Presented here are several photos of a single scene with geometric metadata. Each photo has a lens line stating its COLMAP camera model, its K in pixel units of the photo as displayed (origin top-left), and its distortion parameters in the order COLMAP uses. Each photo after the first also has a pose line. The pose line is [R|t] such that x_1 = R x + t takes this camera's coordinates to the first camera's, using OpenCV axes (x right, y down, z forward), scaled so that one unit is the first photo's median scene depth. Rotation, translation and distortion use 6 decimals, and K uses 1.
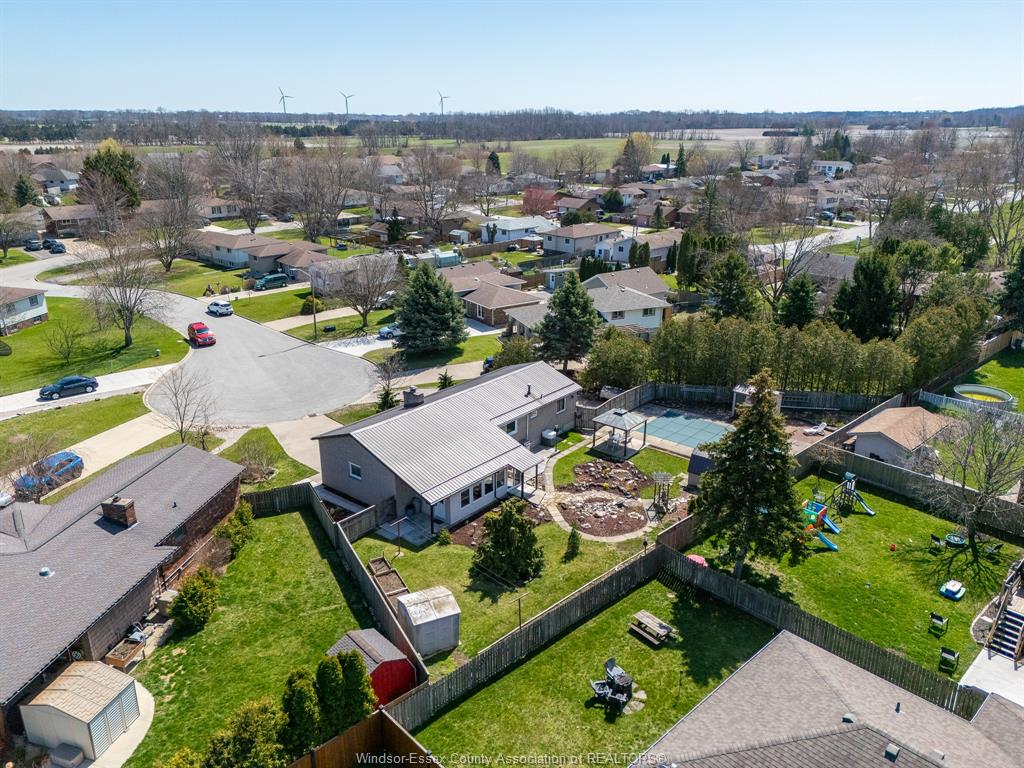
lens RADIAL K [[756.8, 0, 512.0], [0, 756.8, 384.0], [0, 0, 1]] dist [0.085375, -0.079806]
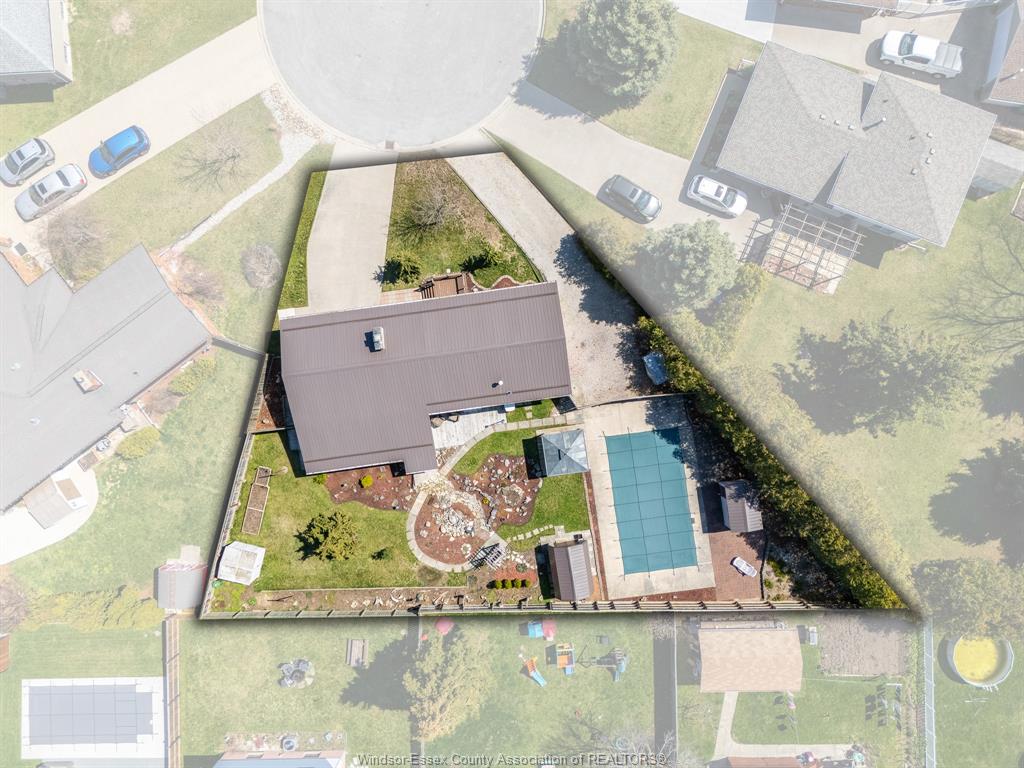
lens RADIAL K [[746.9, 0, 512.0], [0, 746.9, 384.0], [0, 0, 1]] dist [0.083868, -0.074412]
pose [[0.740081, 0.672480, -0.007104, 0.043056], [-0.213148, 0.244567, 0.945915, -0.921193], [0.637847, -0.698539, 0.324337, 0.755899]]
